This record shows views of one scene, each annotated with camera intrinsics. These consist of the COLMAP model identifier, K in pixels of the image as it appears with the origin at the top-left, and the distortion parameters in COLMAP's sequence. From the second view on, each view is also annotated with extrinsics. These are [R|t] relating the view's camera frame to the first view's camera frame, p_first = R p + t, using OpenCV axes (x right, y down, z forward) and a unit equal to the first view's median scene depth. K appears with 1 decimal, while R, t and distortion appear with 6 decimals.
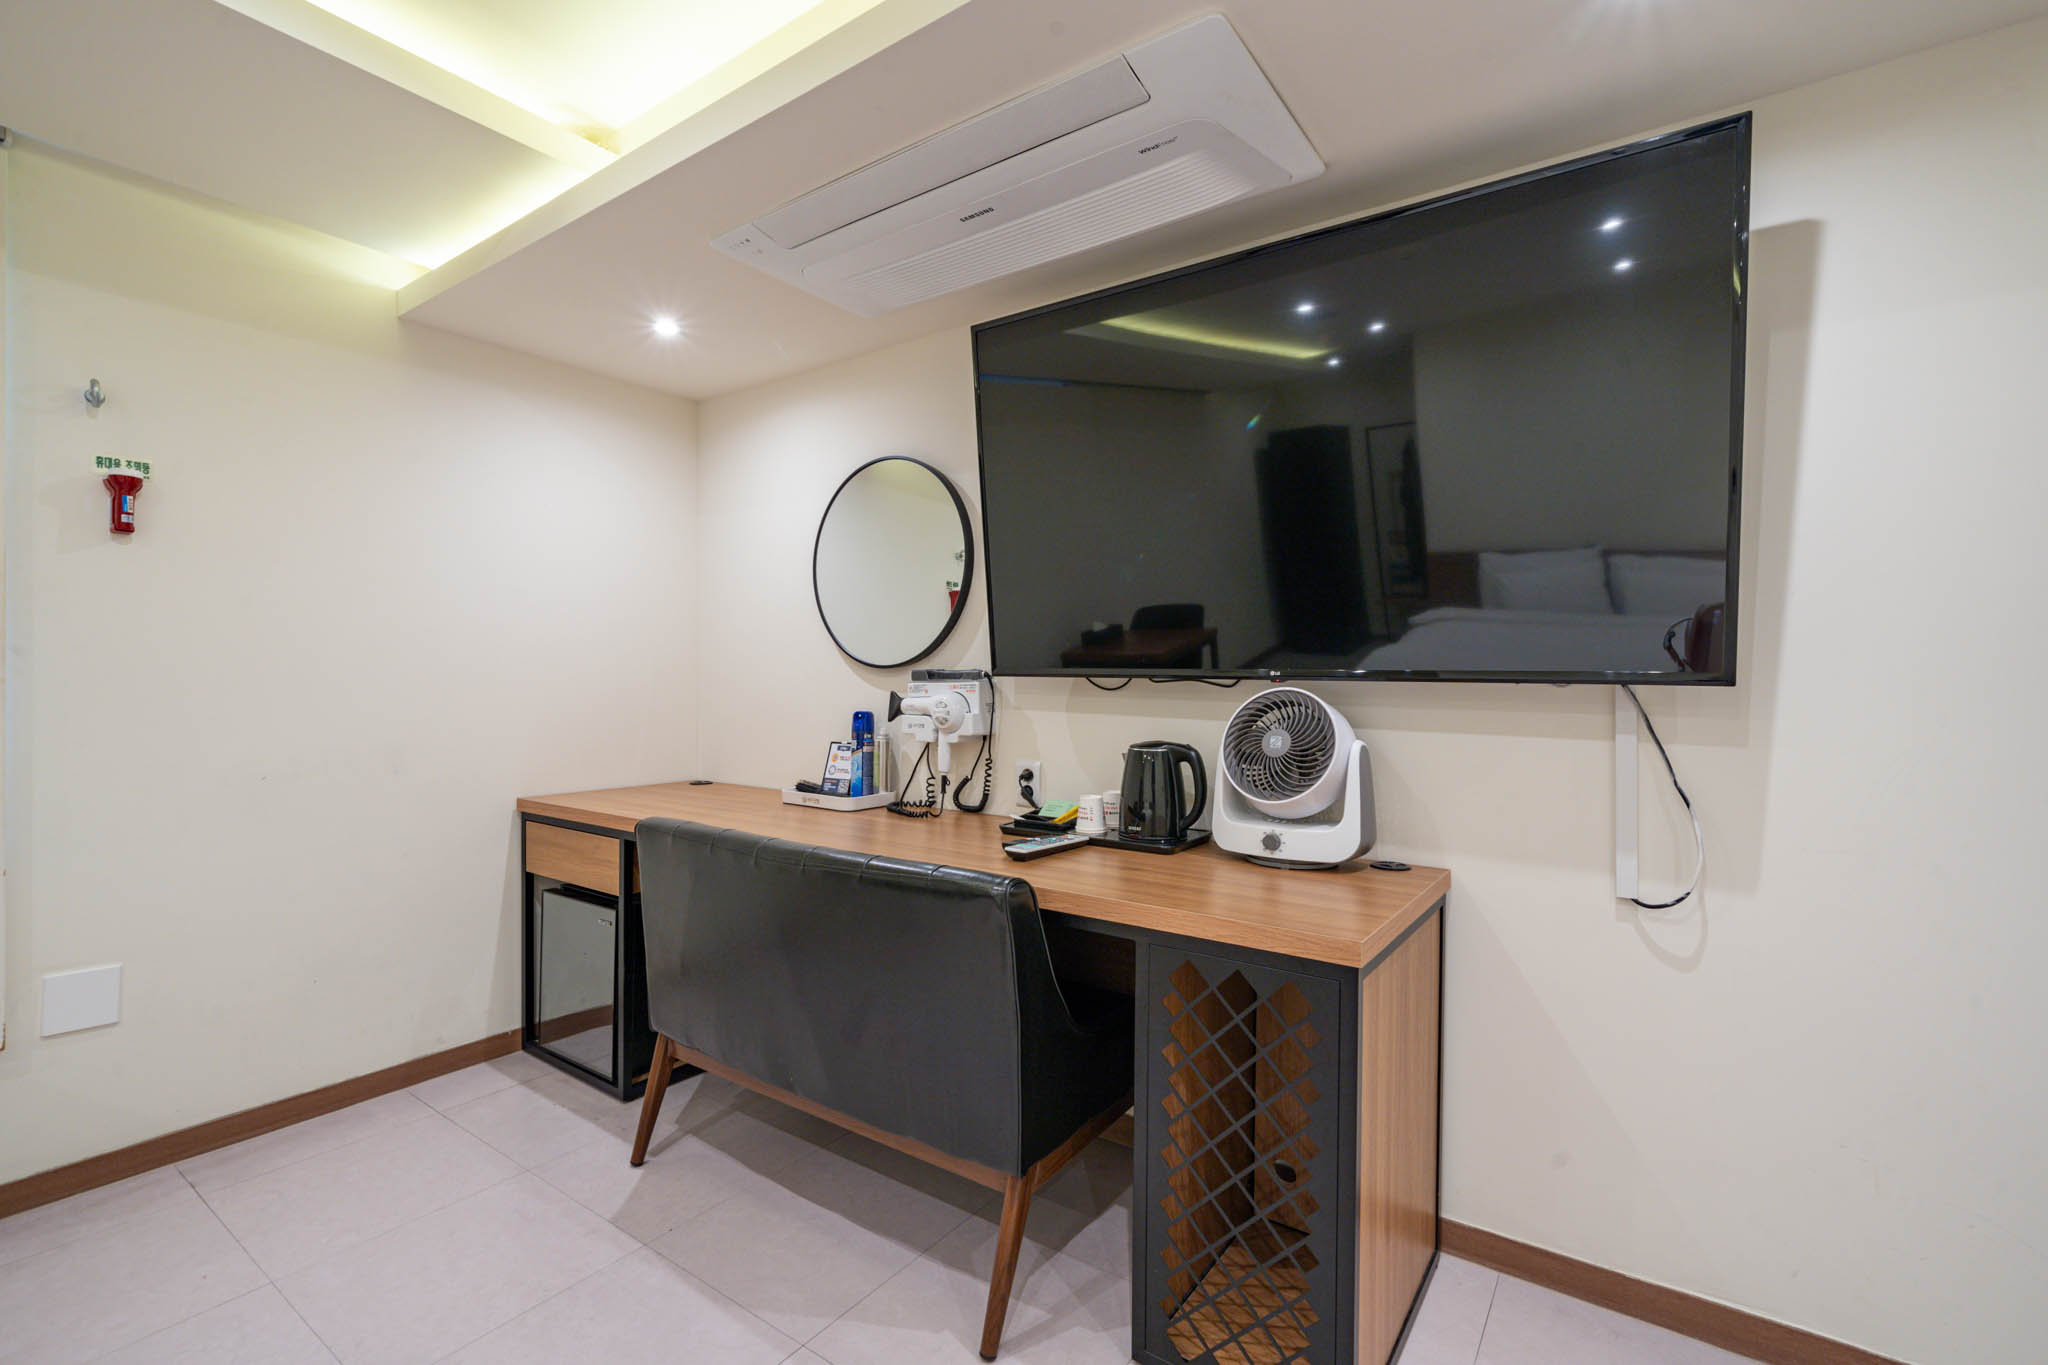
lens RADIAL K [[919.0, 0, 1012.9], [0, 919.0, 689.1], [0, 0, 1]] dist [-0.000936, -0.000044]
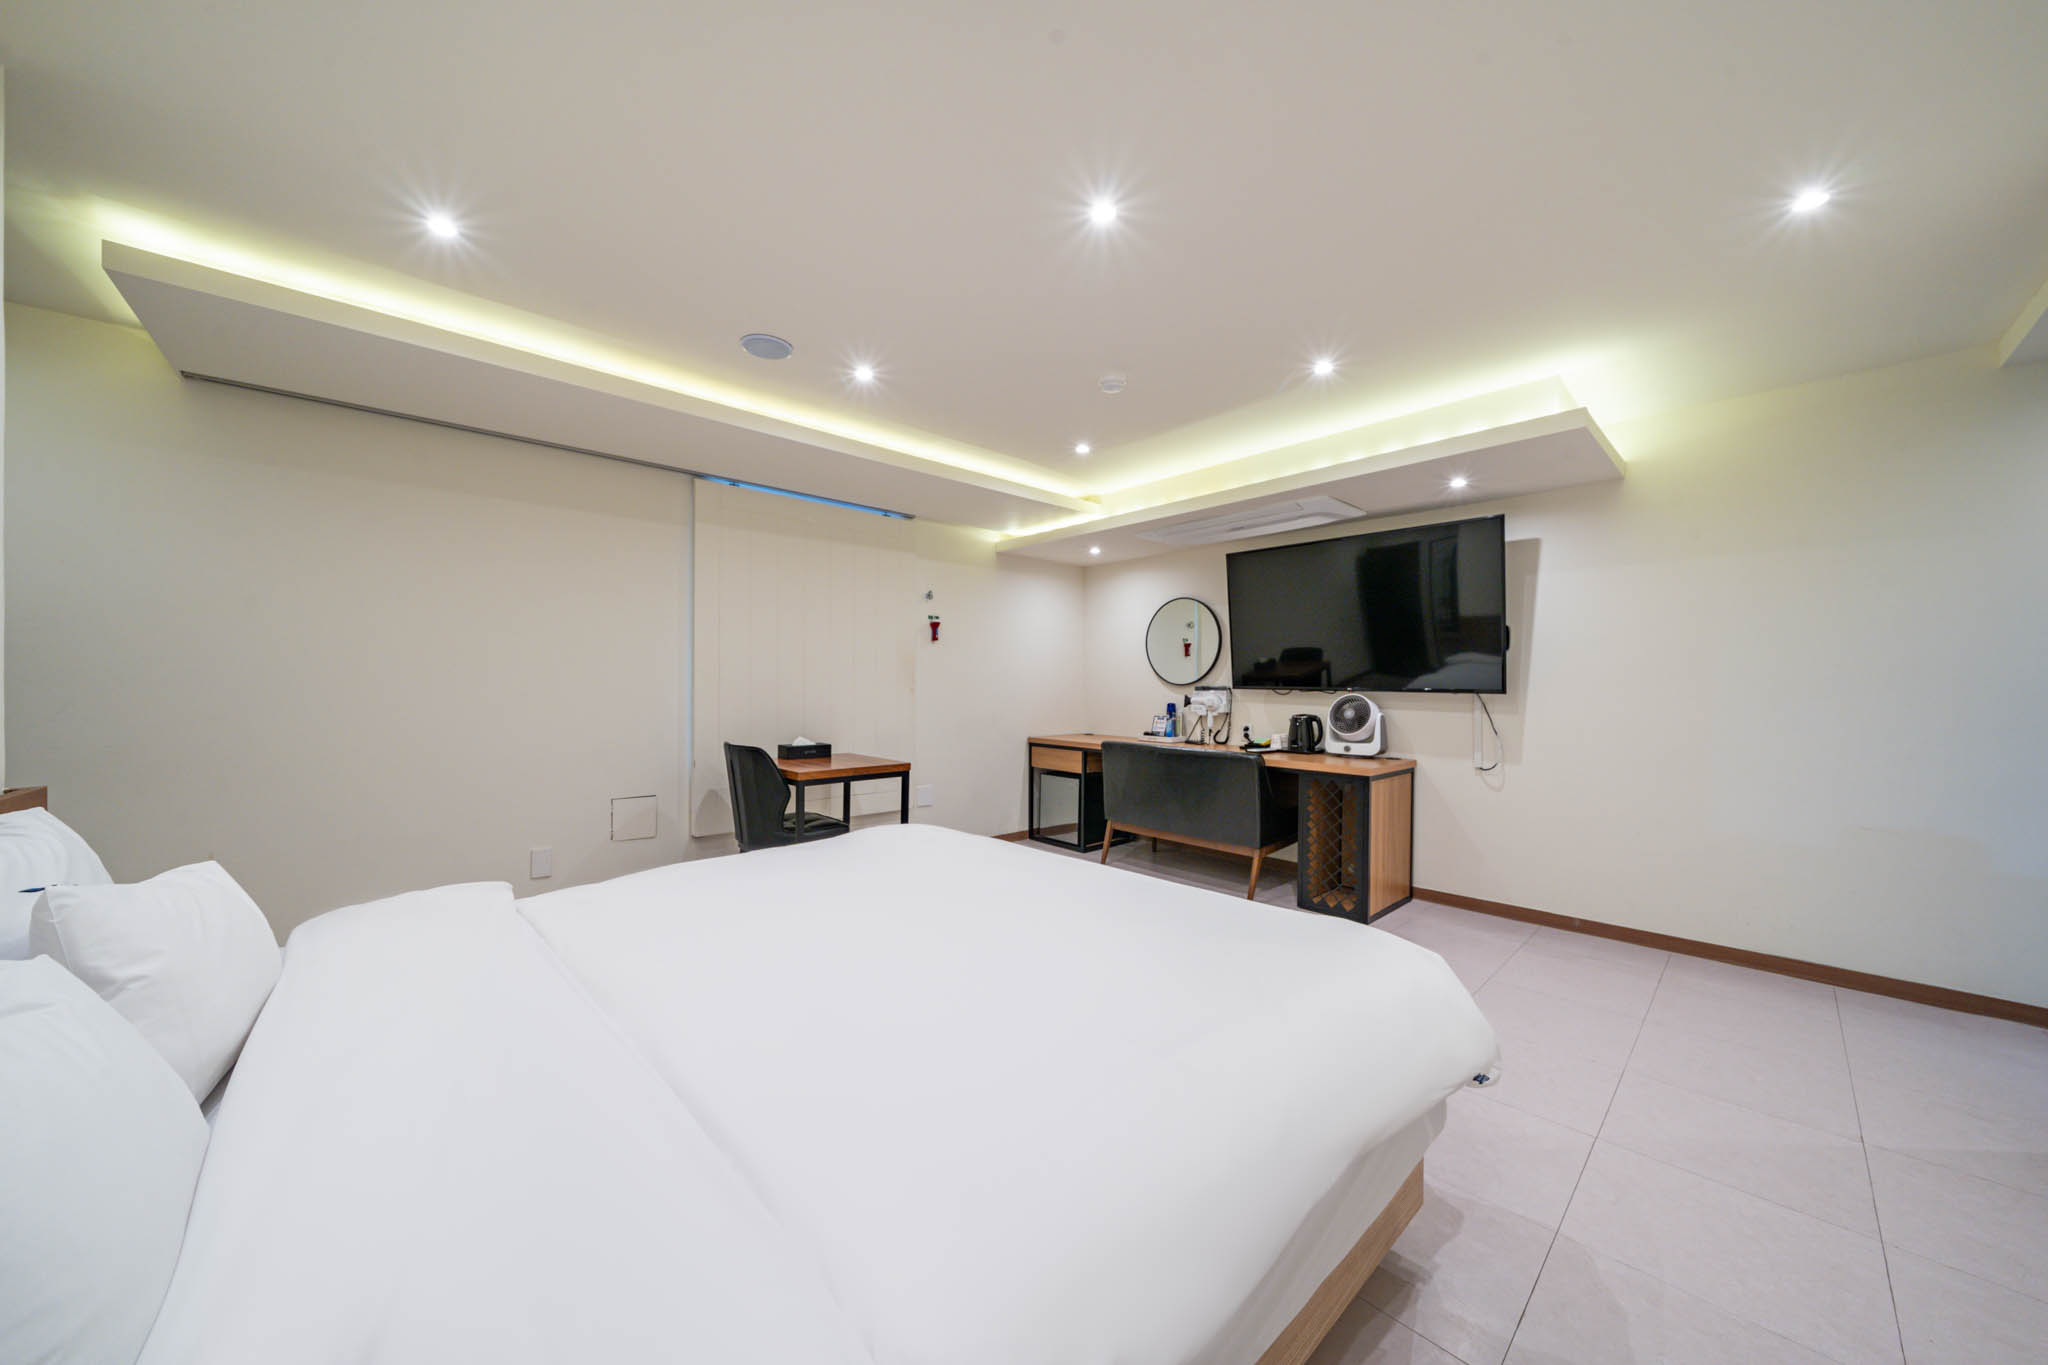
lens RADIAL K [[694.4, 0, 1024.6], [0, 694.4, 690.0], [0, 0, 1]] dist [-0.000020, -0.000014]
pose [[0.979572, 0.001732, -0.201085, -0.209212], [-0.002322, 0.999994, -0.002700, -0.004941], [0.201079, 0.003112, 0.979570, -1.034824]]
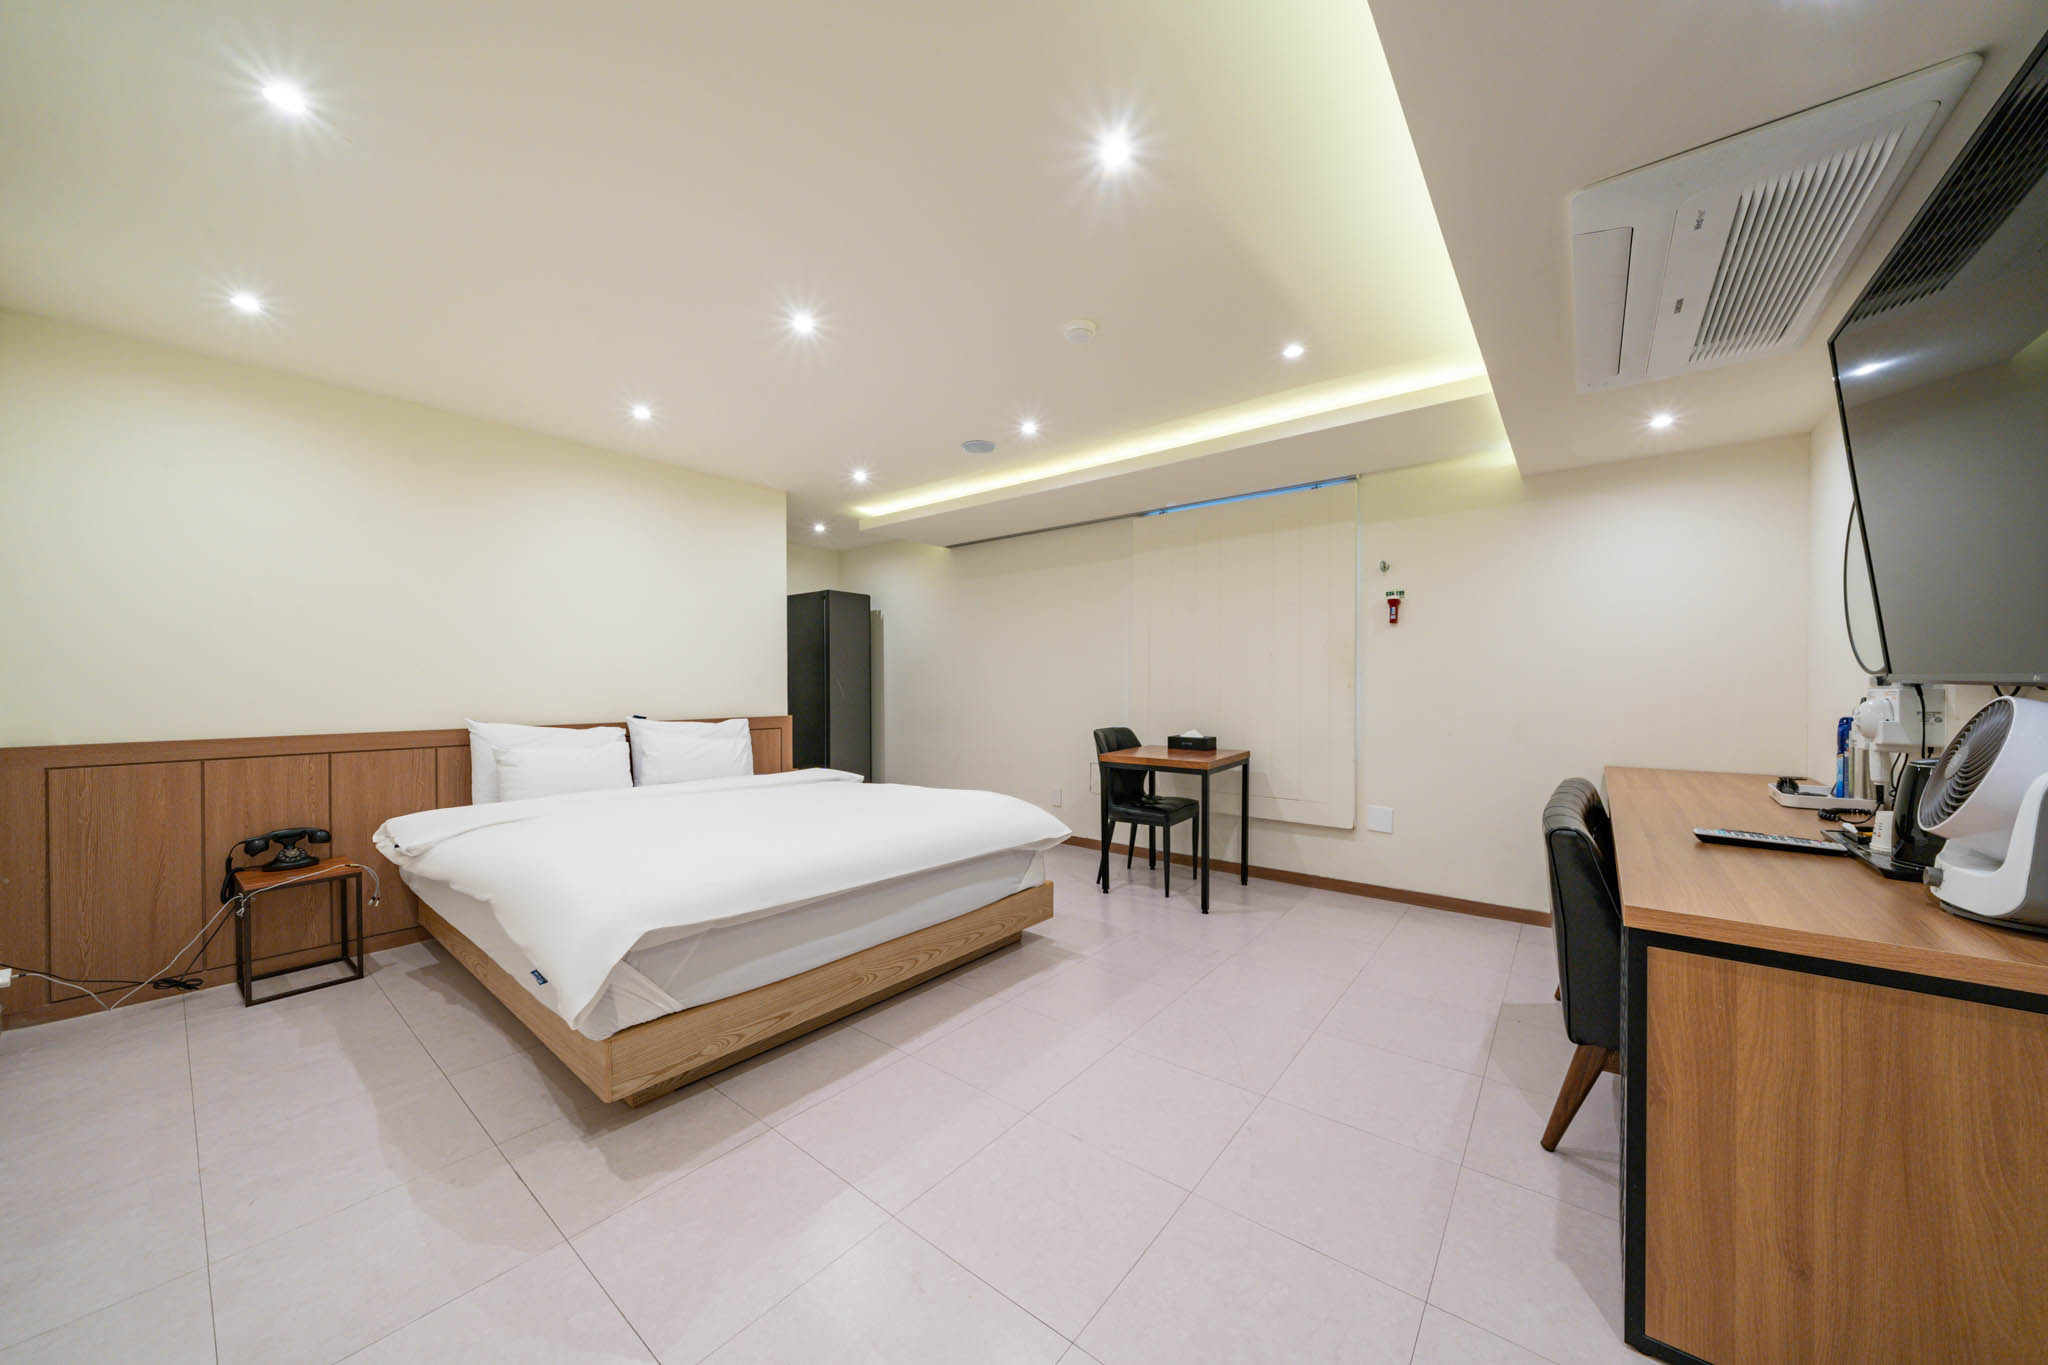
lens RADIAL K [[694.4, 0, 1024.6], [0, 694.4, 690.0], [0, 0, 1]] dist [-0.000020, -0.000014]
pose [[-0.048923, 0.005257, -0.998789, 0.748571], [-0.006762, 0.999961, 0.005595, -0.004665], [0.998780, 0.007028, -0.048885, 0.139297]]
